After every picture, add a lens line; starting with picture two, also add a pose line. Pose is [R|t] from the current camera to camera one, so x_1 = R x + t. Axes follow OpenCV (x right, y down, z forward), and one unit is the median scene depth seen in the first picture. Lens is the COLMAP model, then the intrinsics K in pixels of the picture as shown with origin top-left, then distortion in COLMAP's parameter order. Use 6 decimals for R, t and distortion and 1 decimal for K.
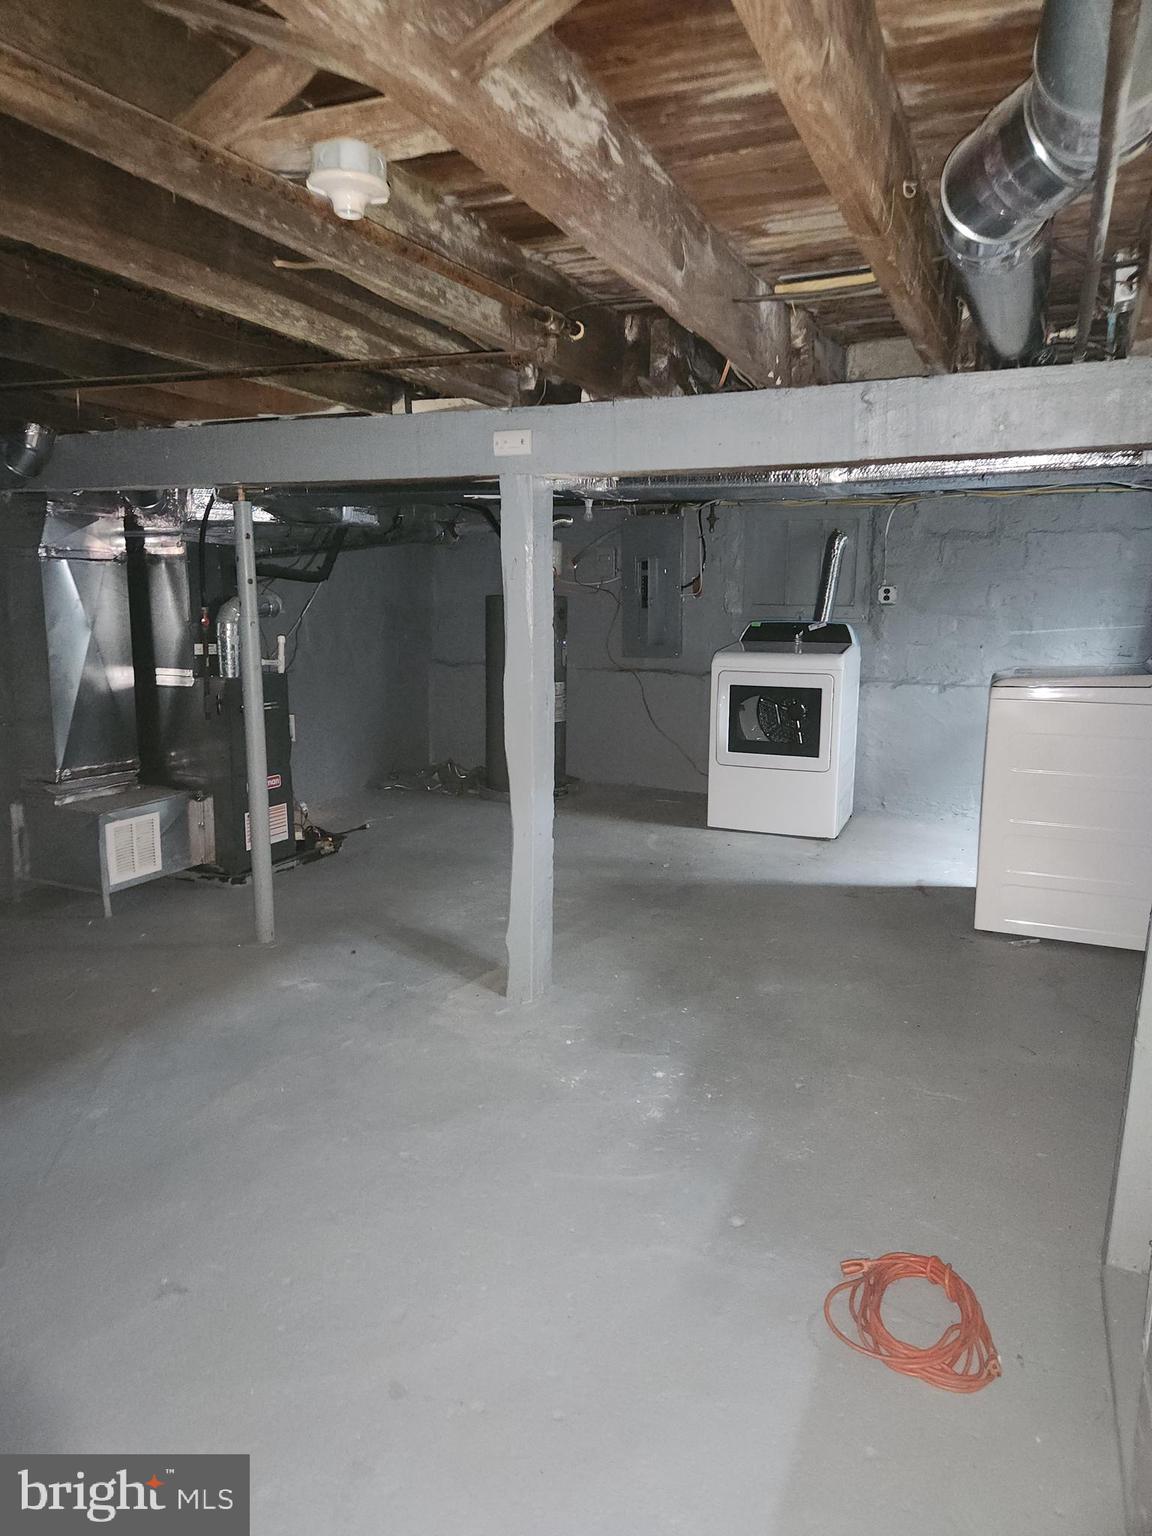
lens RADIAL K [[1041.8, 0, 574.3], [0, 1041.8, 771.7], [0, 0, 1]] dist [0.090886, -0.087961]
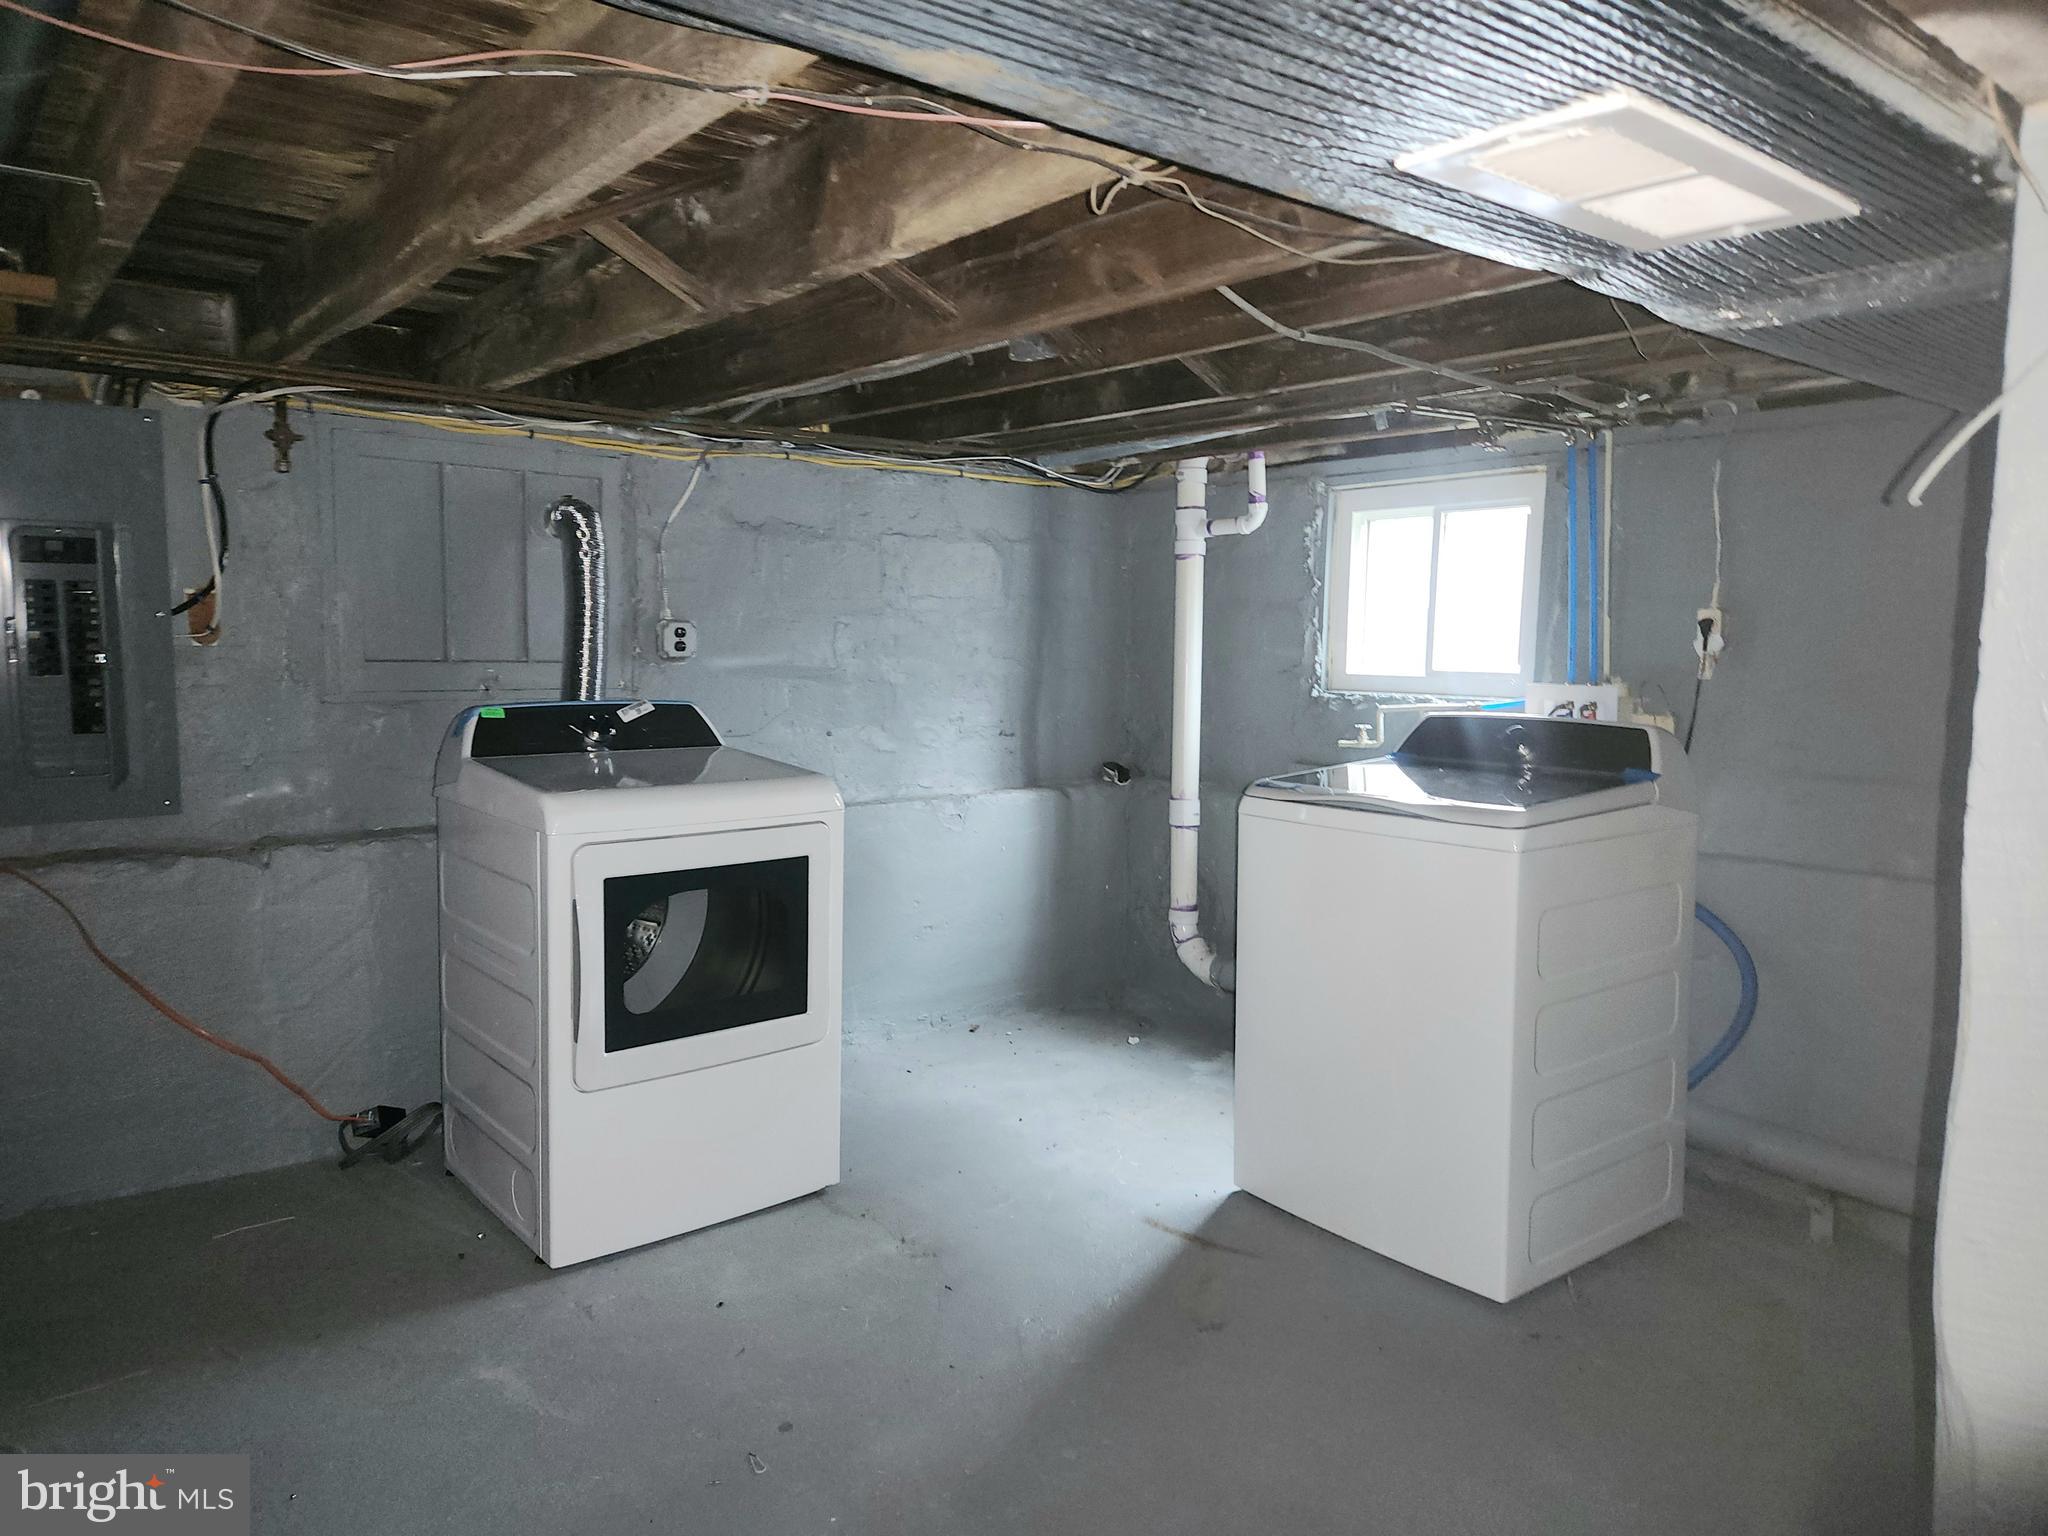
lens RADIAL K [[1389.1, 0, 1024.0], [0, 1389.1, 768.0], [0, 0, 1]] dist [0.090886, -0.087961]
pose [[0.463194, -0.088458, 0.881832, -0.215652], [0.142161, 0.989538, 0.024590, -0.109721], [-0.874781, 0.113972, 0.470923, 0.601871]]
